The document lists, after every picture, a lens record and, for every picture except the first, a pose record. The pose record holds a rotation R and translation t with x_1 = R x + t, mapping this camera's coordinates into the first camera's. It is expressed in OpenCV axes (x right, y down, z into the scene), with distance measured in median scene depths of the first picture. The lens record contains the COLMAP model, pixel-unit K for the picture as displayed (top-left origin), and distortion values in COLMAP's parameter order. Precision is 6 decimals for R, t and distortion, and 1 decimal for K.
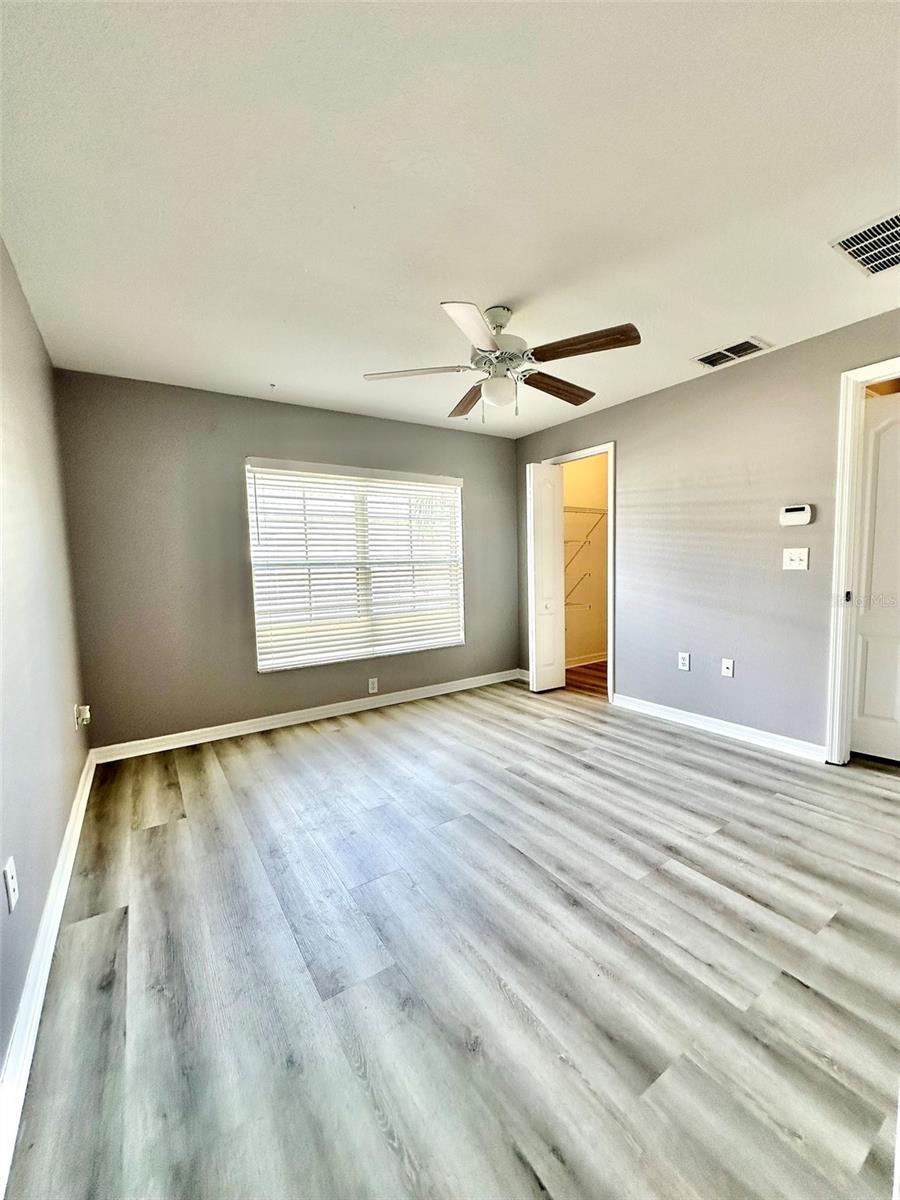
lens RADIAL K [[479.6, 0, 451.6], [0, 479.6, 601.7], [0, 0, 1]] dist [0.002195, 0.000759]
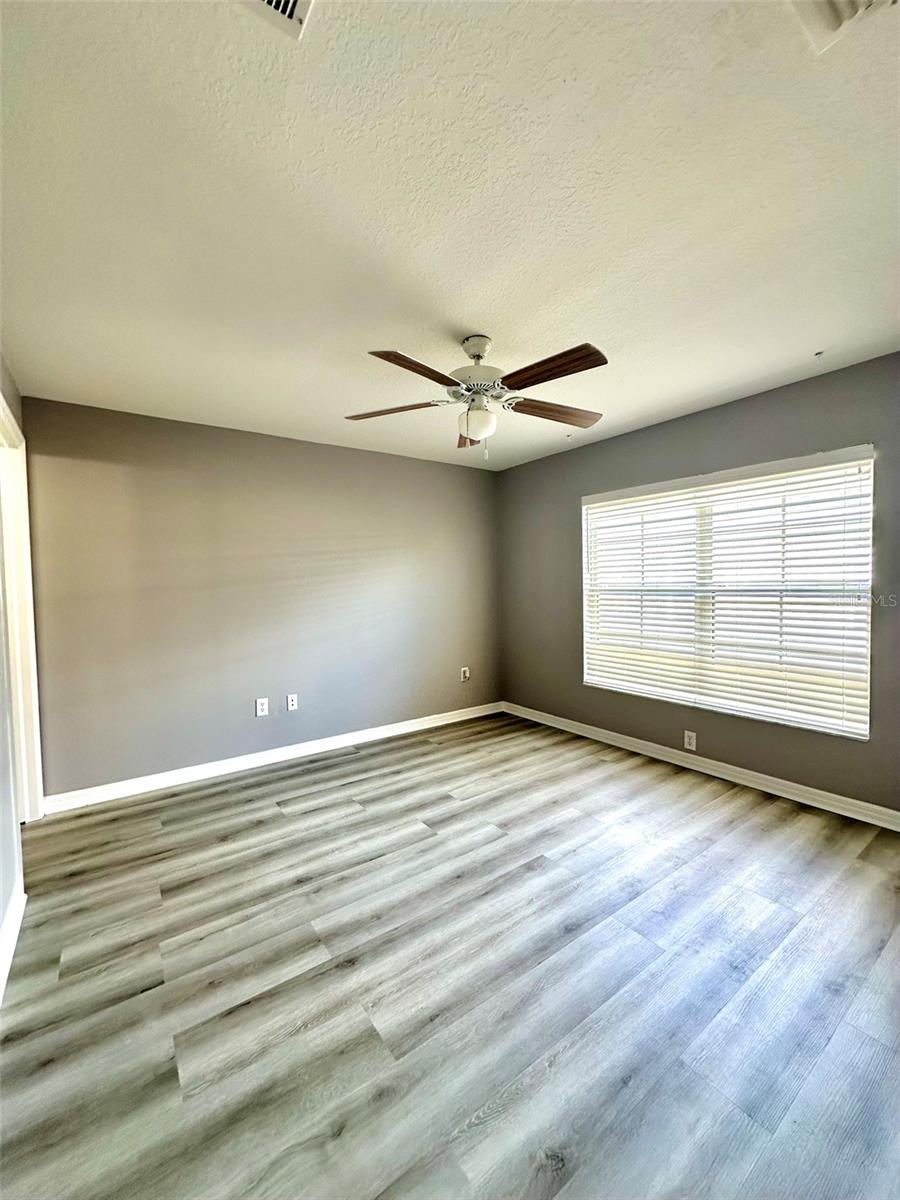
lens RADIAL K [[479.6, 0, 449.6], [0, 479.6, 602.5], [0, 0, 1]] dist [0.002195, 0.000759]
pose [[0.038936, 0.064936, -0.997130, 1.049950], [-0.063809, 0.996011, 0.062371, -0.142869], [0.997202, 0.061197, 0.042924, 0.919712]]
